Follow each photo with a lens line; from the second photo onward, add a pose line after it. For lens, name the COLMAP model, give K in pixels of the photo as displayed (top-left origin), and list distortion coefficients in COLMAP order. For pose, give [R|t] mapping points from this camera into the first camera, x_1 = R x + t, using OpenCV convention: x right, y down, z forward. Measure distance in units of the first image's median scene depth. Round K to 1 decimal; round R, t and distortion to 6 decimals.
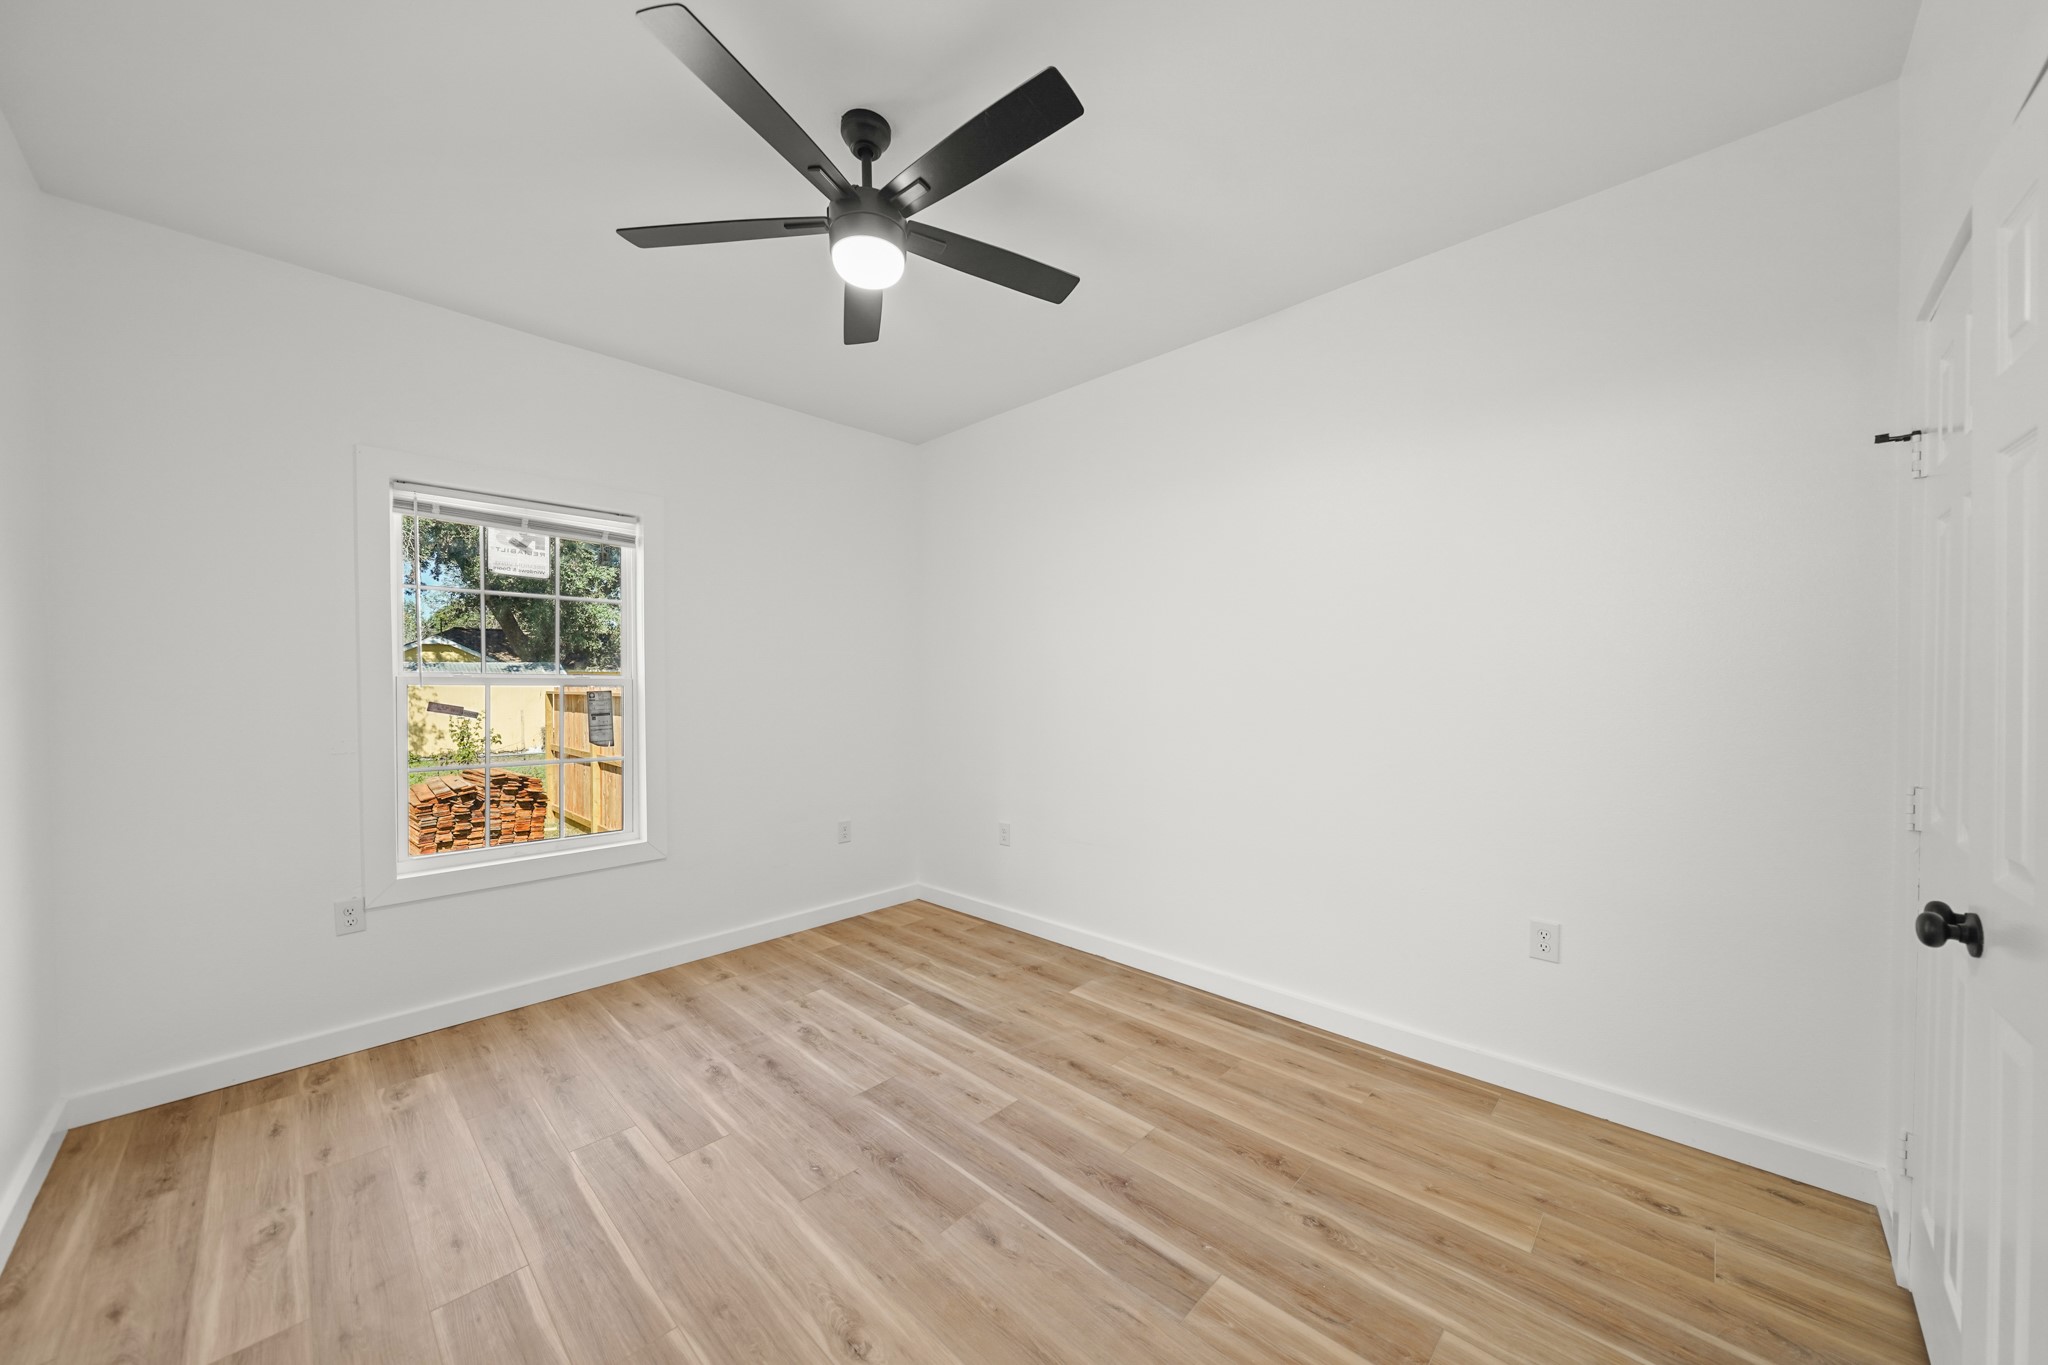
lens RADIAL K [[726.8, 0, 1027.8], [0, 726.8, 703.8], [0, 0, 1]] dist [-0.006210, 0.000003]
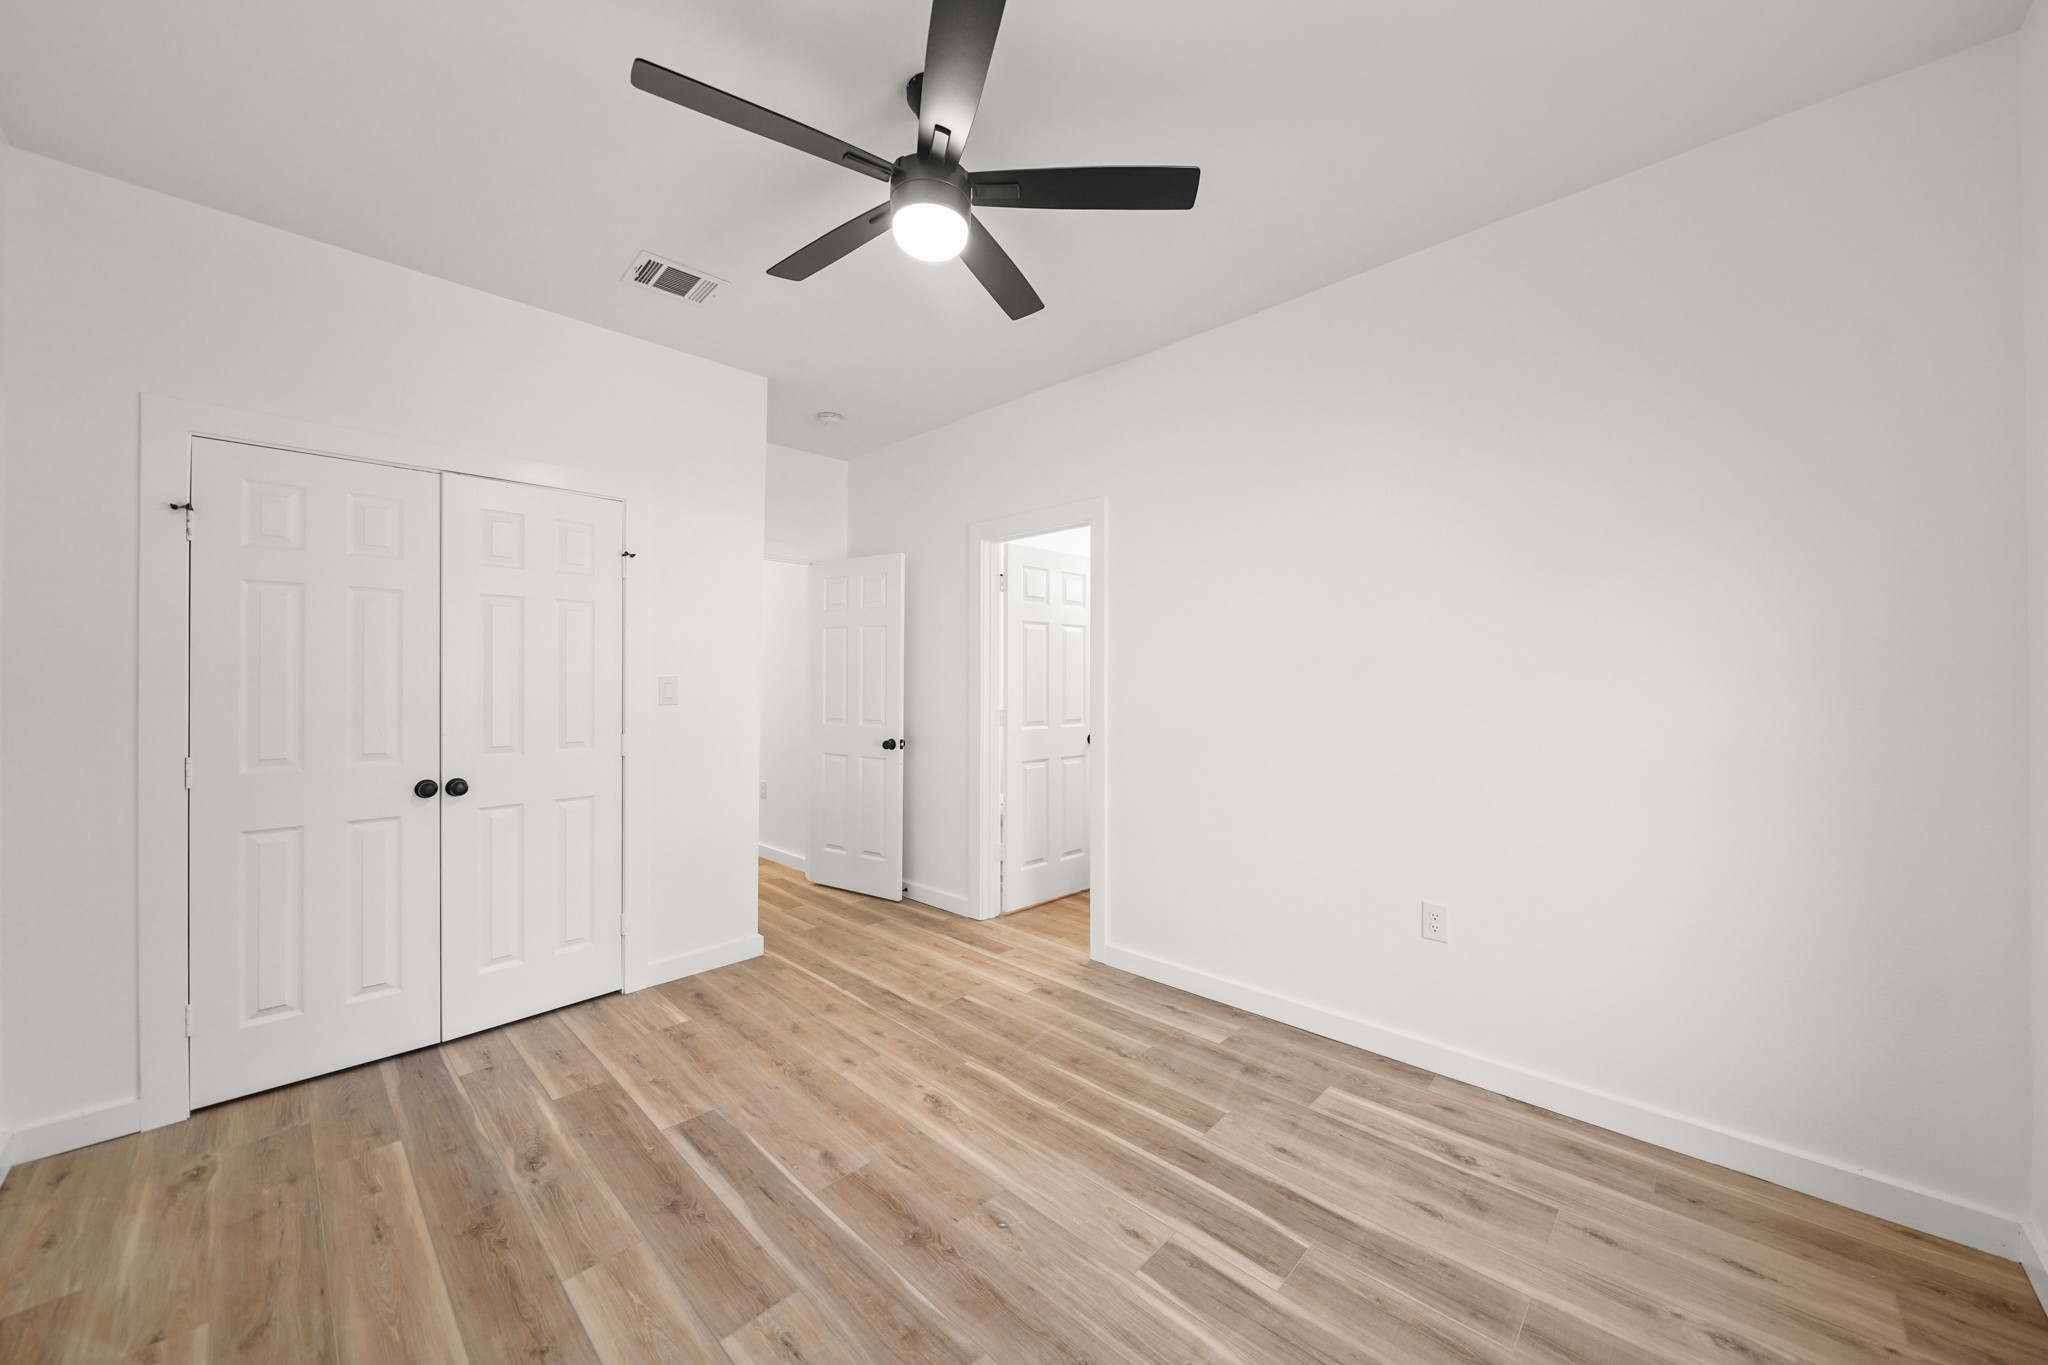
lens RADIAL K [[726.8, 0, 1027.8], [0, 726.8, 703.8], [0, 0, 1]] dist [-0.006210, 0.000003]
pose [[-0.999945, 0.009876, -0.003571, -0.347428], [0.009636, 0.998032, 0.061957, -0.052055], [0.004176, 0.061920, -0.998072, 1.958778]]
